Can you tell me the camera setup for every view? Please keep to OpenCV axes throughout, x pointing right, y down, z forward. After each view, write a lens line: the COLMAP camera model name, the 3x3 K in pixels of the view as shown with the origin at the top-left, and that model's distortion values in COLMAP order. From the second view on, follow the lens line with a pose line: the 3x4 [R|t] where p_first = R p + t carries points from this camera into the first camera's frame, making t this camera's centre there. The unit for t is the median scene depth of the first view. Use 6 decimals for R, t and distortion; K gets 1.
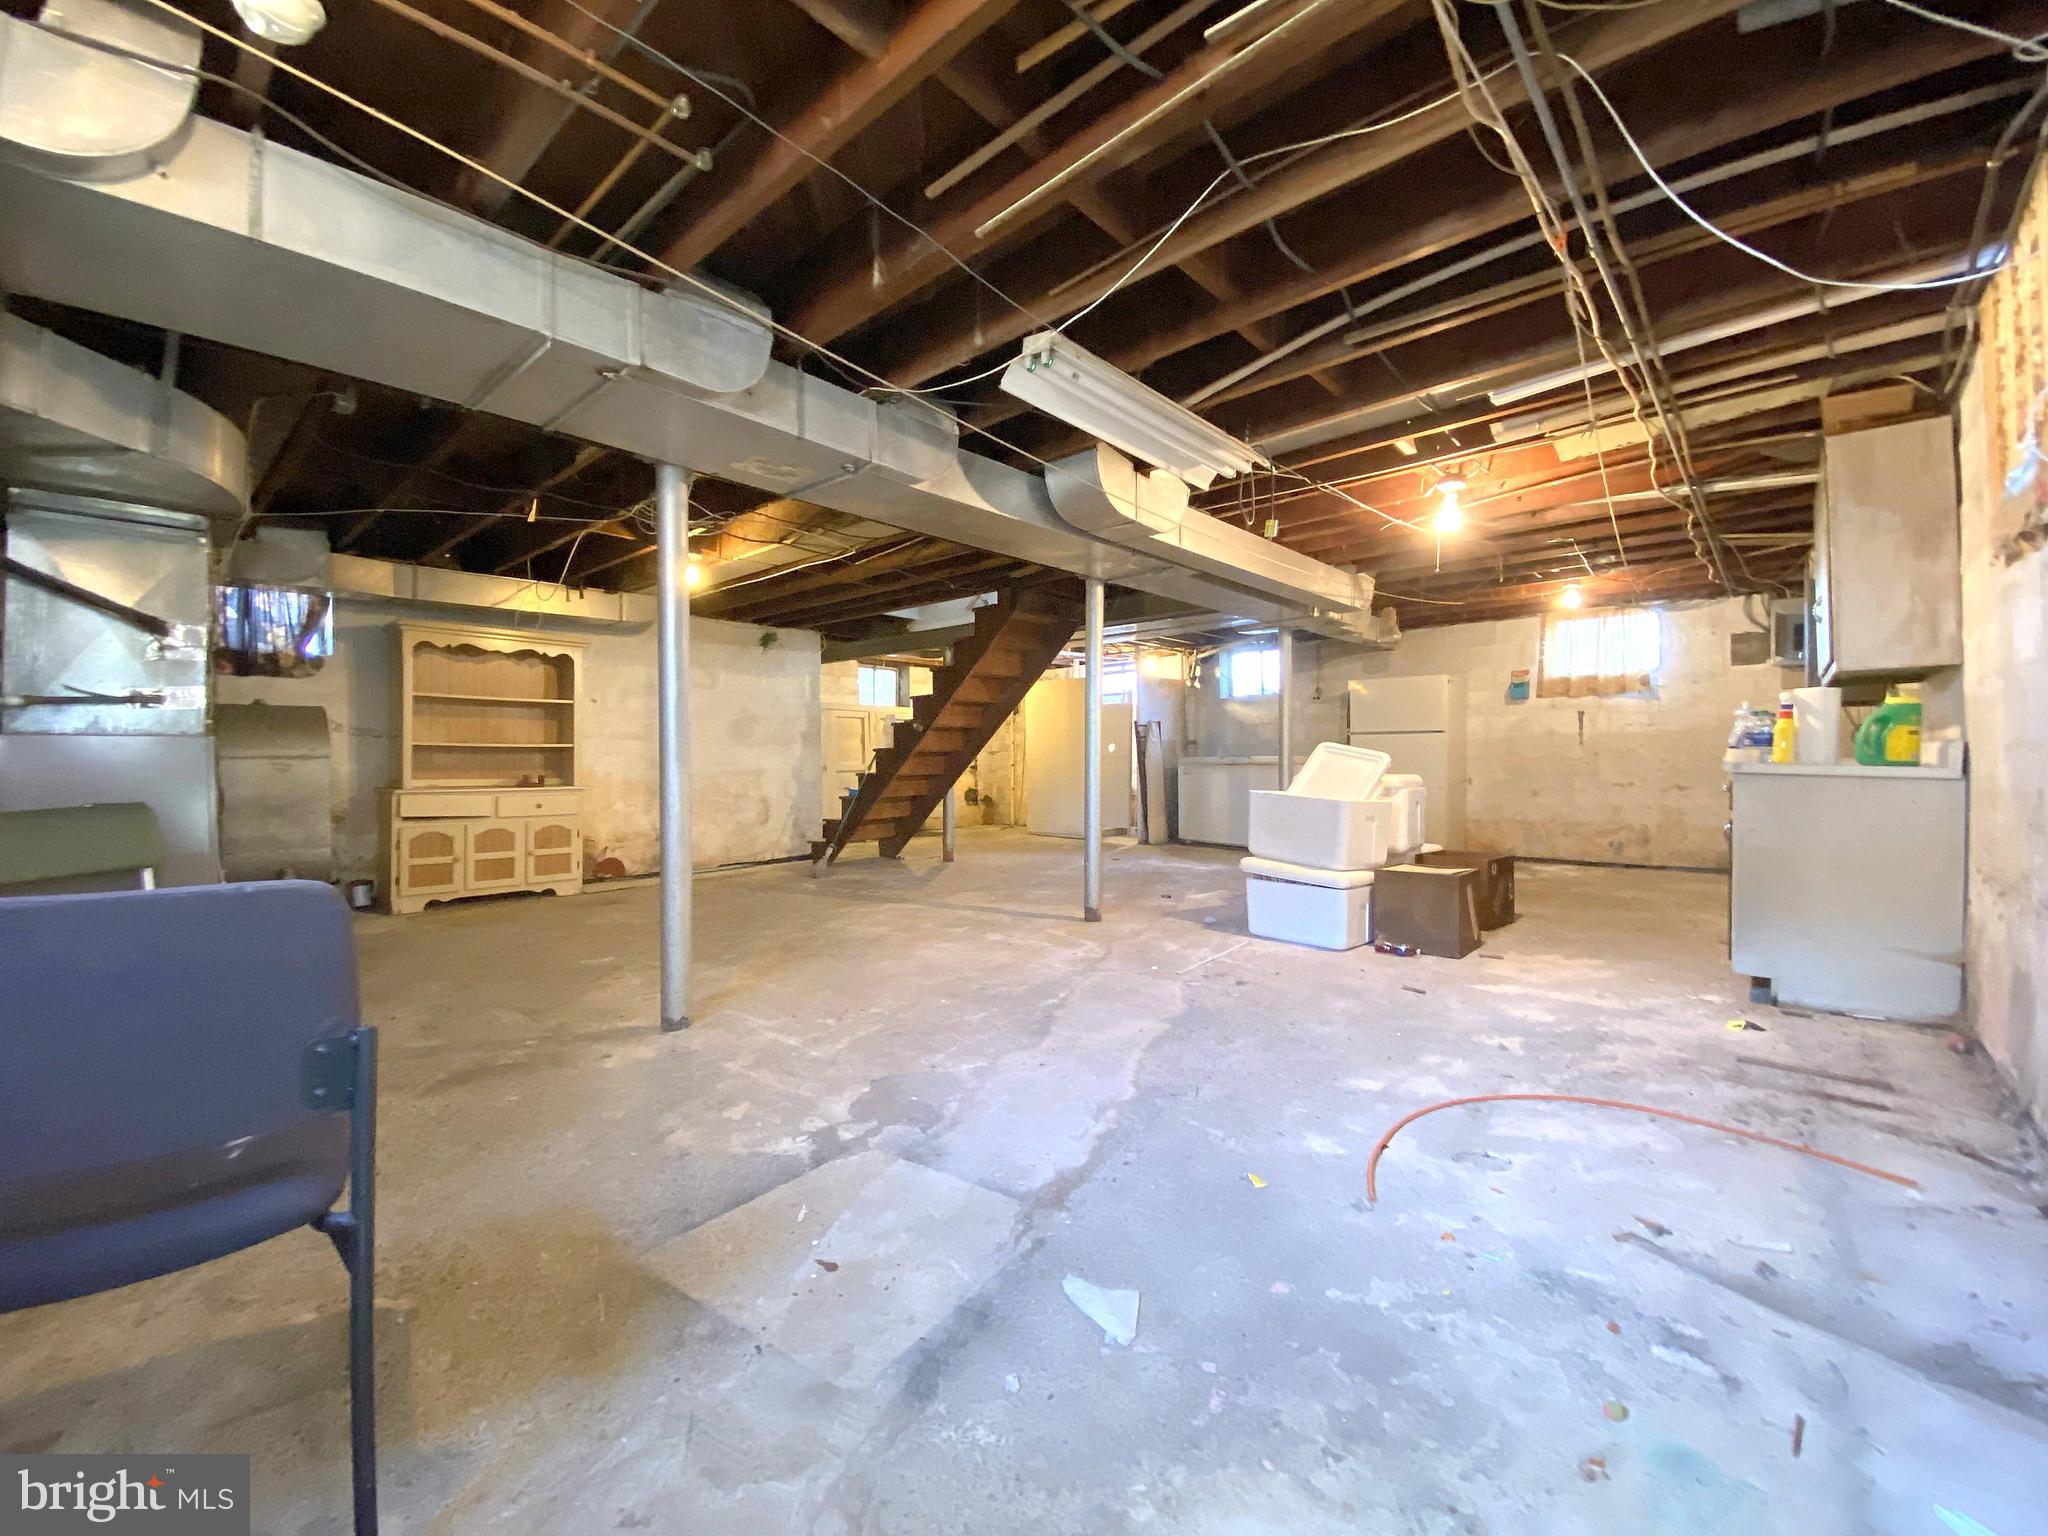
lens RADIAL K [[839.6, 0, 1025.8], [0, 839.6, 761.1], [0, 0, 1]] dist [0.003154, 0.000081]
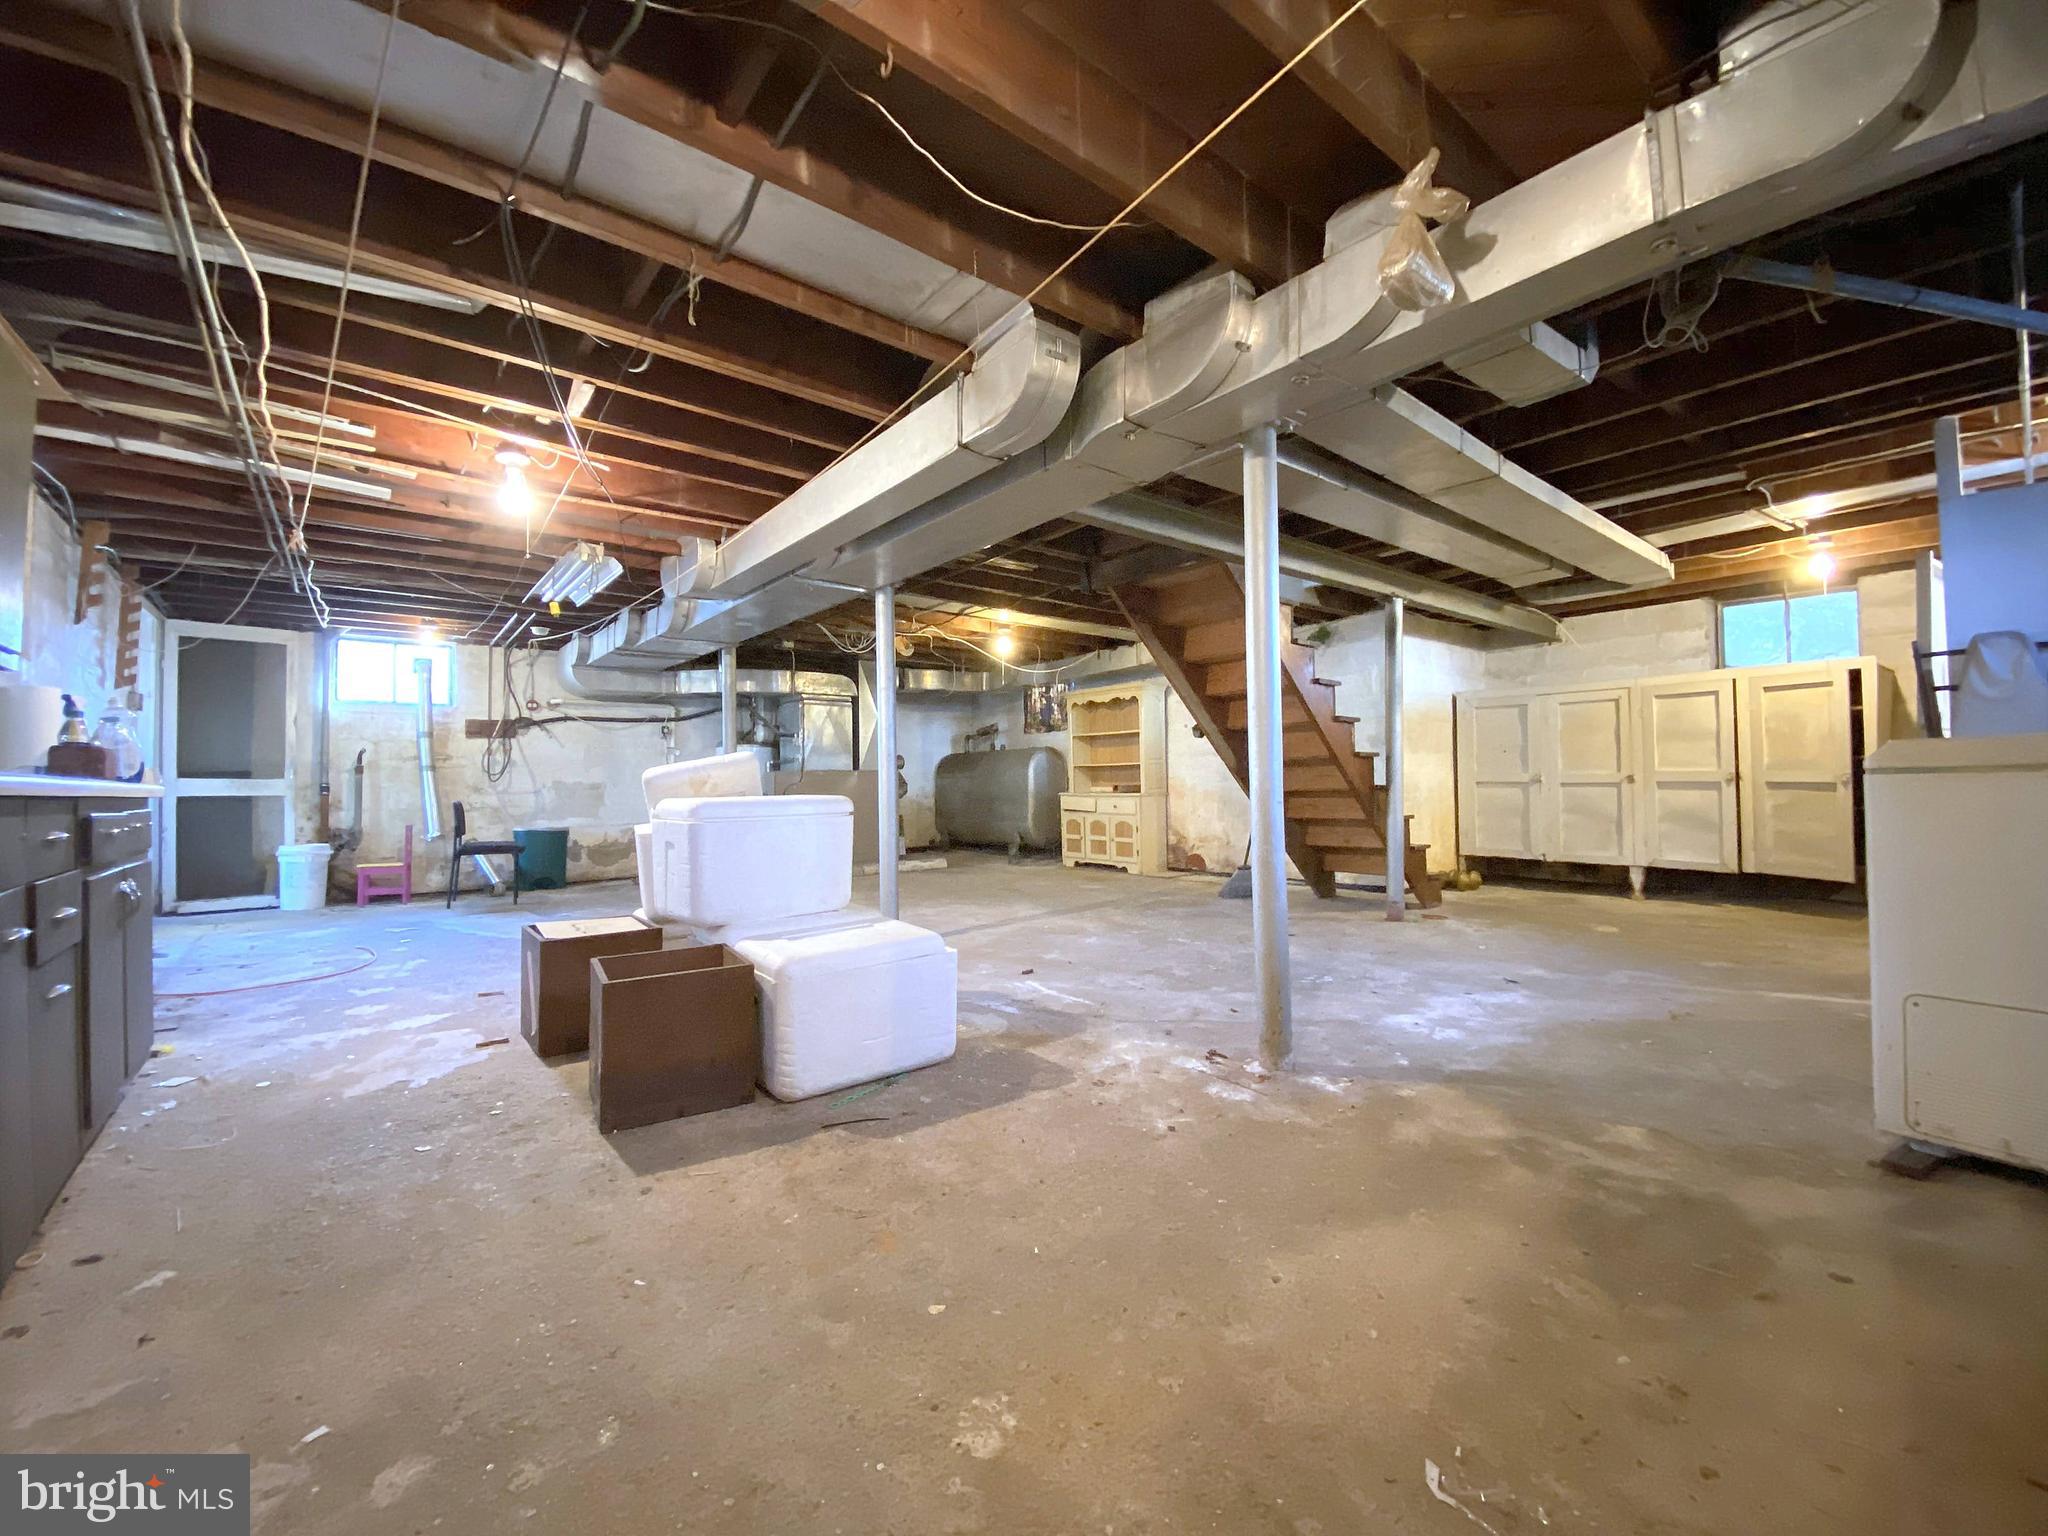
lens RADIAL K [[839.6, 0, 1026.7], [0, 839.6, 769.8], [0, 0, 1]] dist [0.003154, 0.000081]
pose [[-0.158738, -0.012378, -0.987243, 0.868949], [0.003227, 0.999910, -0.013055, 0.009630], [0.987315, -0.005259, -0.158684, 1.110905]]
